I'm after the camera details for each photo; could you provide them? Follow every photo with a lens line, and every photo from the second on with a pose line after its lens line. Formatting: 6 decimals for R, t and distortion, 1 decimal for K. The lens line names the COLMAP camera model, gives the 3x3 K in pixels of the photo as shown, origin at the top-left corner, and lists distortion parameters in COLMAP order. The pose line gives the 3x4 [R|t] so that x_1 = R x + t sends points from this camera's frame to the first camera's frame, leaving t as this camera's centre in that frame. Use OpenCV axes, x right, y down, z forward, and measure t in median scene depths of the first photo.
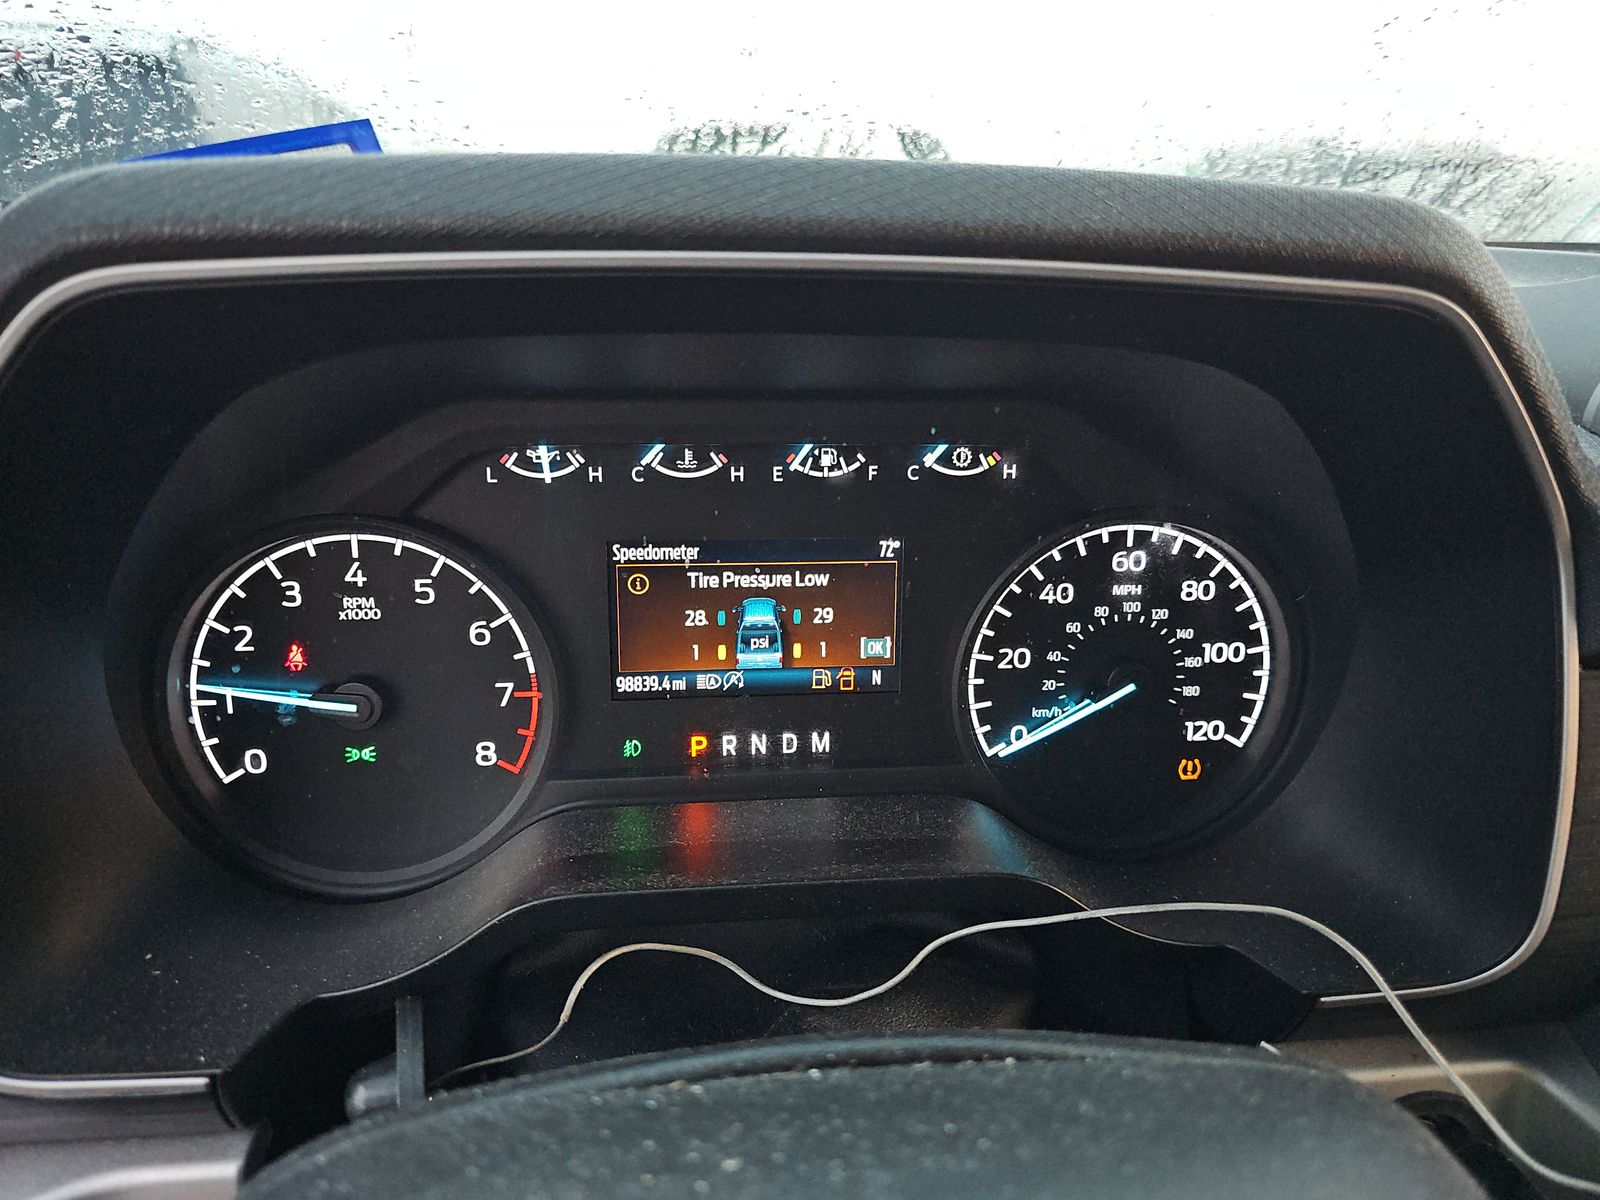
lens RADIAL K [[1076.9, 0, 782.3], [0, 1076.9, 608.8], [0, 0, 1]] dist [0.054077, -0.057466]
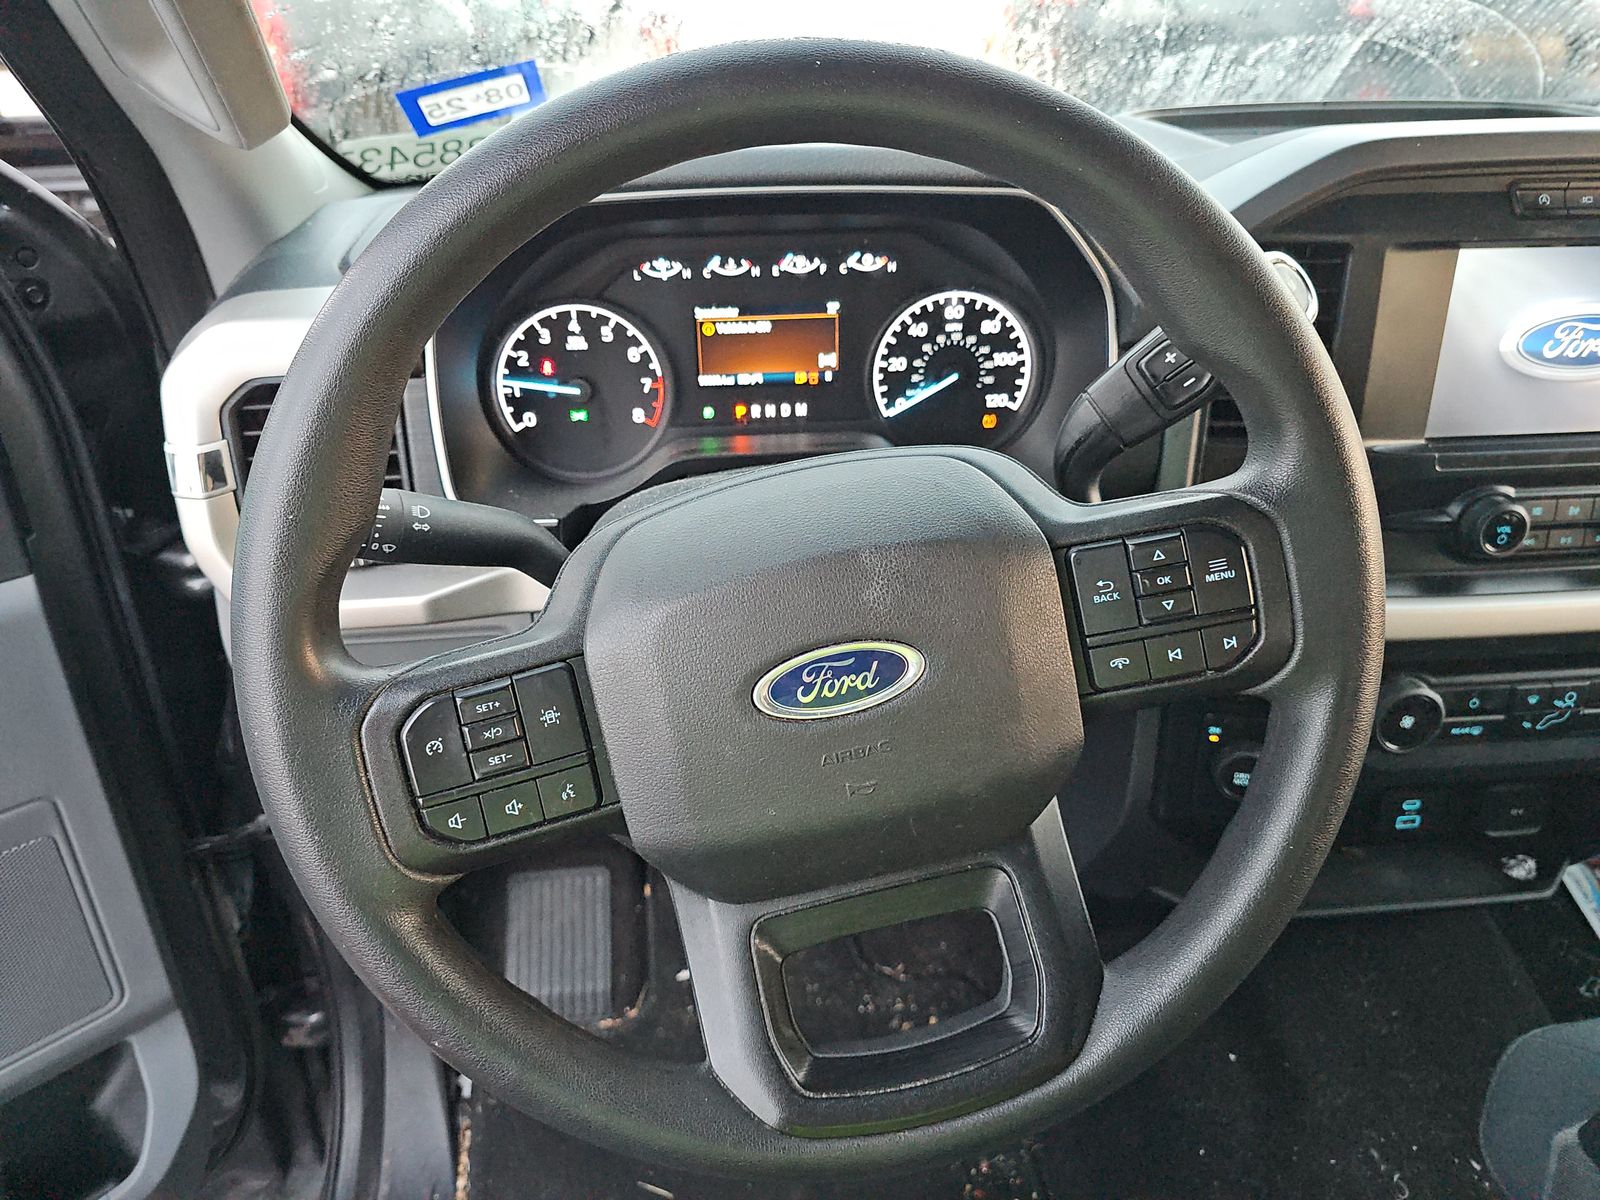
lens RADIAL K [[1076.9, 0, 806.5], [0, 1076.9, 591.7], [0, 0, 1]] dist [0.054077, -0.057466]
pose [[0.999696, -0.024378, -0.003564, 0.044025], [0.024633, 0.986389, 0.162573, 0.132721], [-0.000448, -0.162612, 0.986690, -1.041671]]
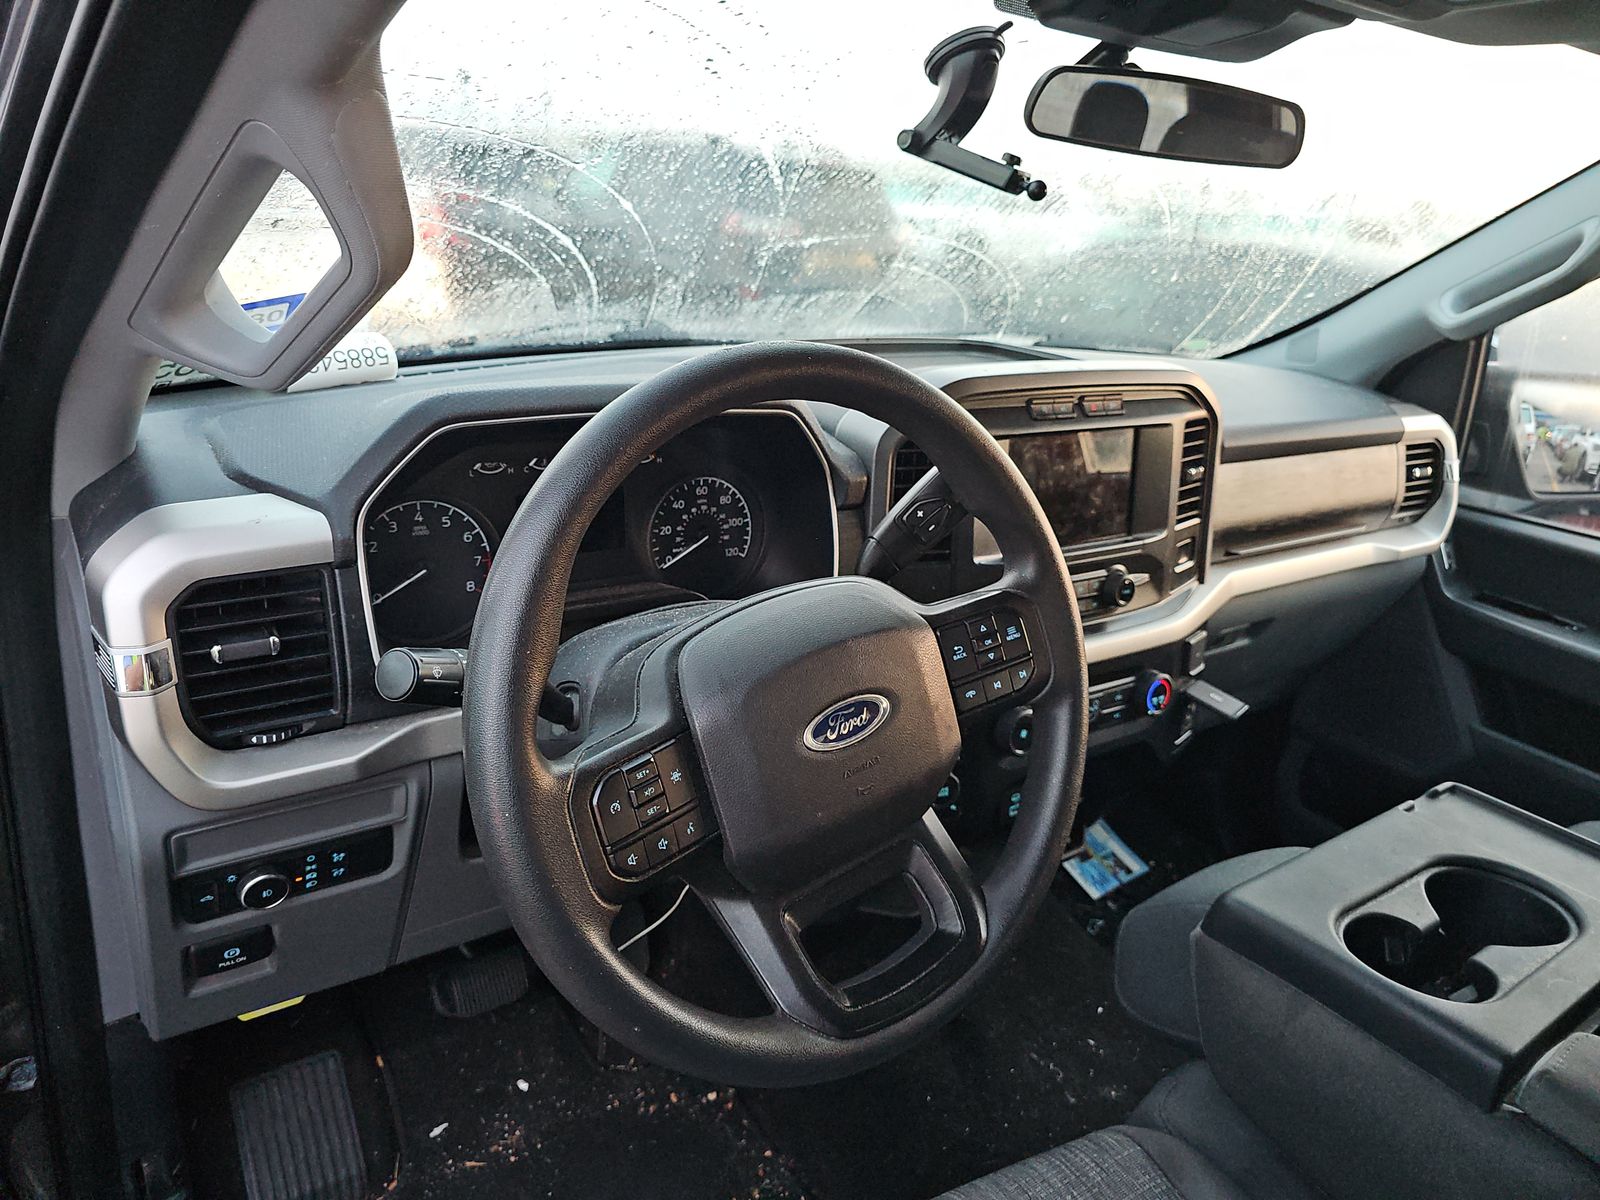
lens RADIAL K [[1076.9, 0, 773.2], [0, 1076.9, 581.7], [0, 0, 1]] dist [0.054077, -0.057466]
pose [[0.885672, -0.107755, 0.451635, -0.754740], [0.100703, 0.994124, 0.039703, 0.093083], [-0.453259, 0.010317, 0.891319, -1.462952]]
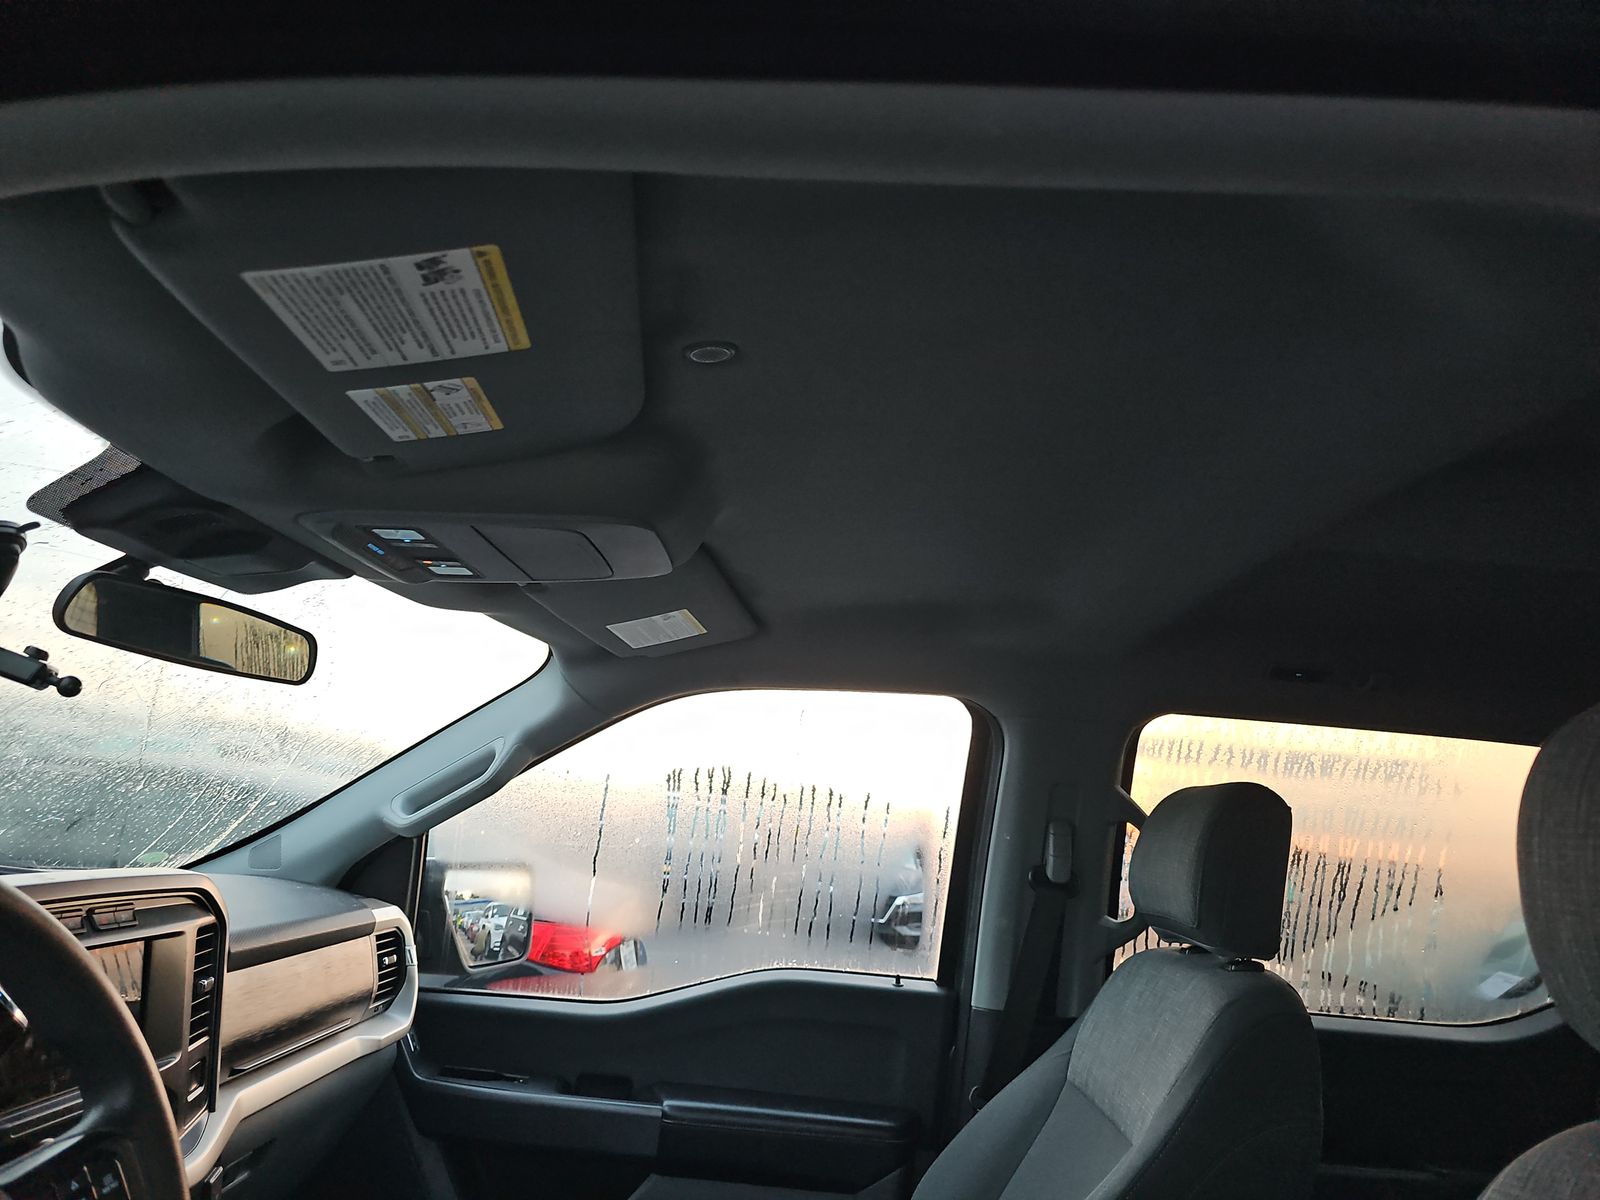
lens RADIAL K [[1076.9, 0, 795.0], [0, 1076.9, 586.0], [0, 0, 1]] dist [0.054077, -0.057466]
pose [[0.132240, 0.201780, 0.970462, -1.119185], [0.257458, 0.938466, -0.230210, 0.107671], [-0.957198, 0.280296, 0.072153, -1.274219]]
